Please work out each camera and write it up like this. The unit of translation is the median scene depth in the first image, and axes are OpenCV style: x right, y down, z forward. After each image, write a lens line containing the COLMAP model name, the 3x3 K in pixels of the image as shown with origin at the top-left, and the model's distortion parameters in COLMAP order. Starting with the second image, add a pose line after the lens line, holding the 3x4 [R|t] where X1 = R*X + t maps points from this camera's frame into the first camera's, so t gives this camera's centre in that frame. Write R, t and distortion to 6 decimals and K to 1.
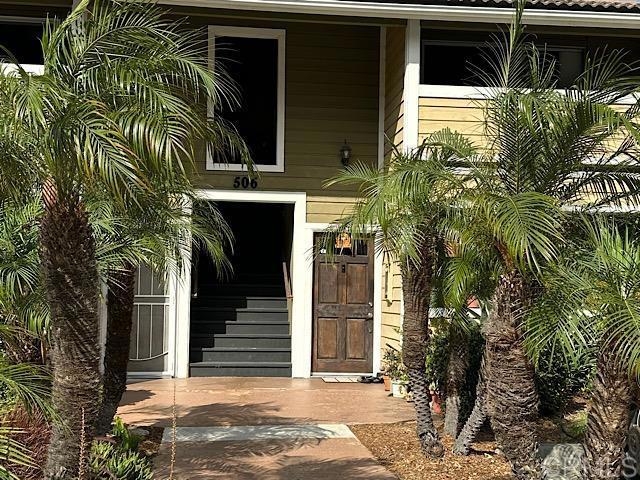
lens RADIAL K [[1147.9, 0, 320.0], [0, 1147.9, 240.0], [0, 0, 1]] dist [0.254820, 0.108010]
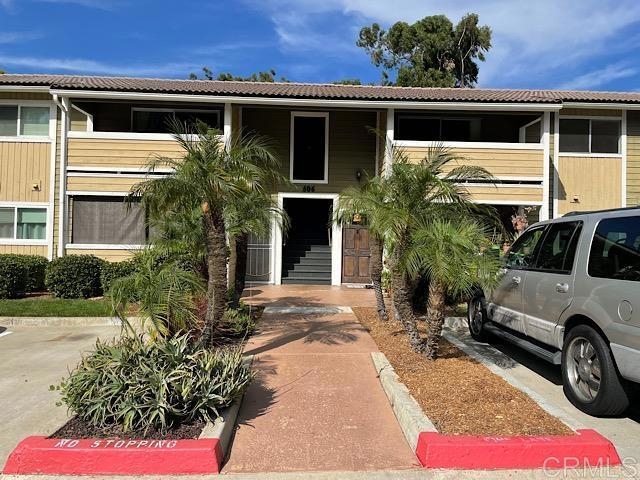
lens RADIAL K [[649.4, 0, 320.0], [0, 649.4, 240.0], [0, 0, 1]] dist [0.090022, -0.014019]
pose [[0.996618, 0.004485, -0.082053, 0.049300], [-0.000753, 0.998966, 0.045454, -0.012489], [0.082172, -0.045238, 0.995591, -0.137674]]
